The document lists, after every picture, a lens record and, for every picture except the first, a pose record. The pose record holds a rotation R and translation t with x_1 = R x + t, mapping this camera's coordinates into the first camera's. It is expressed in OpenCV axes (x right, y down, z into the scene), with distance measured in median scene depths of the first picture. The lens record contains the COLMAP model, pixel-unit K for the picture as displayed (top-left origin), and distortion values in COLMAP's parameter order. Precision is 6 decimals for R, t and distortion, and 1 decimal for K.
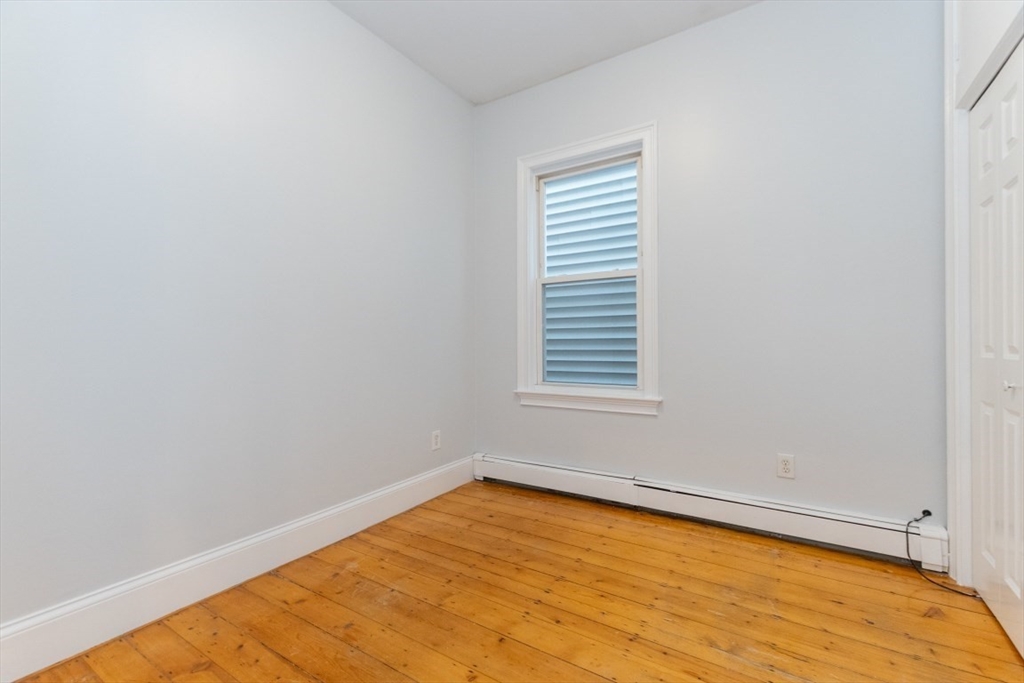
lens RADIAL K [[440.7, 0, 531.0], [0, 440.7, 341.1], [0, 0, 1]] dist [0.001012, -0.004534]
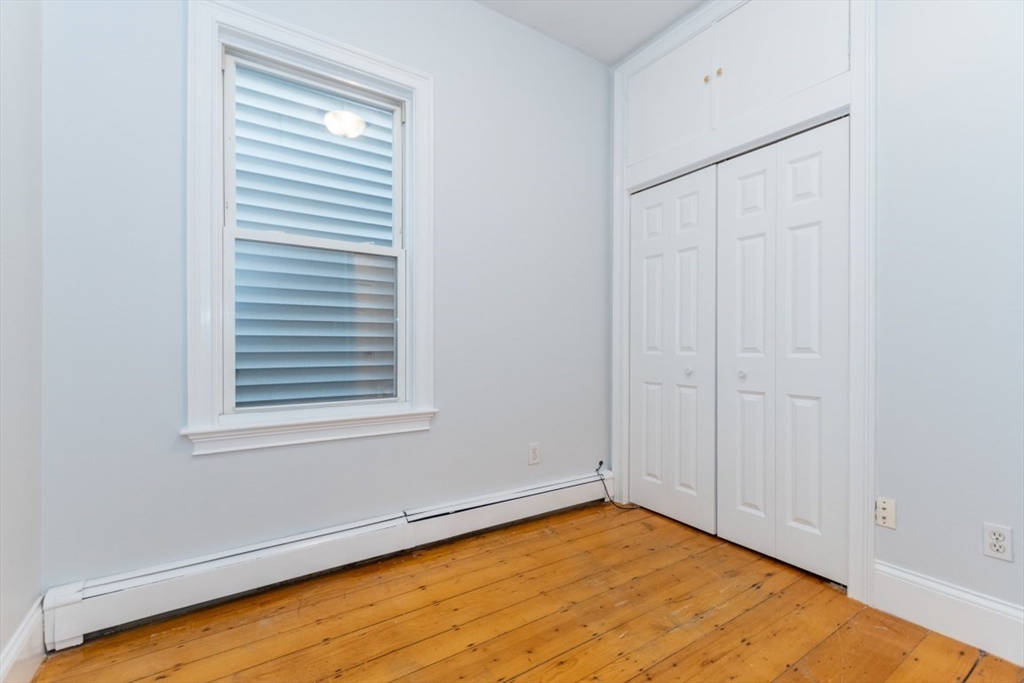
lens RADIAL K [[433.2, 0, 504.8], [0, 433.2, 347.1], [0, 0, 1]] dist [0.000299, -0.000534]
pose [[0.432008, 0.002718, 0.901866, -0.453233], [-0.011338, 0.999933, 0.002417, 0.010003], [-0.901799, -0.011269, 0.432010, 0.594135]]
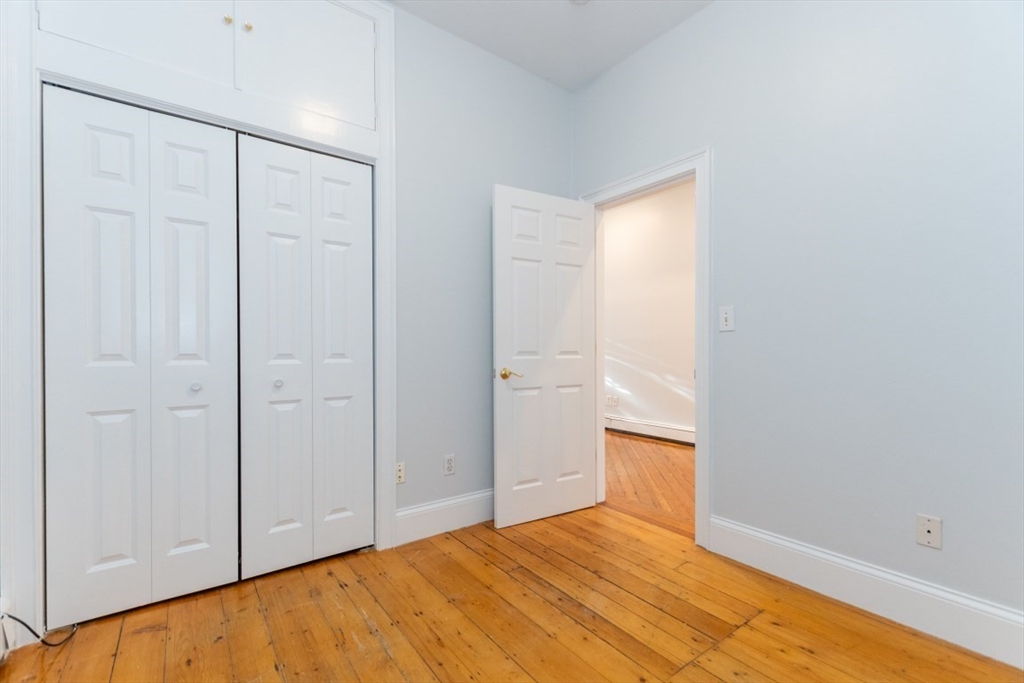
lens RADIAL K [[441.2, 0, 513.5], [0, 441.2, 351.9], [0, 0, 1]] dist [0.008844, -0.004251]
pose [[-0.928576, 0.002100, 0.371137, -0.140162], [0.000757, 0.999993, -0.003763, 0.006779], [-0.371142, -0.003213, -0.928571, 1.185656]]
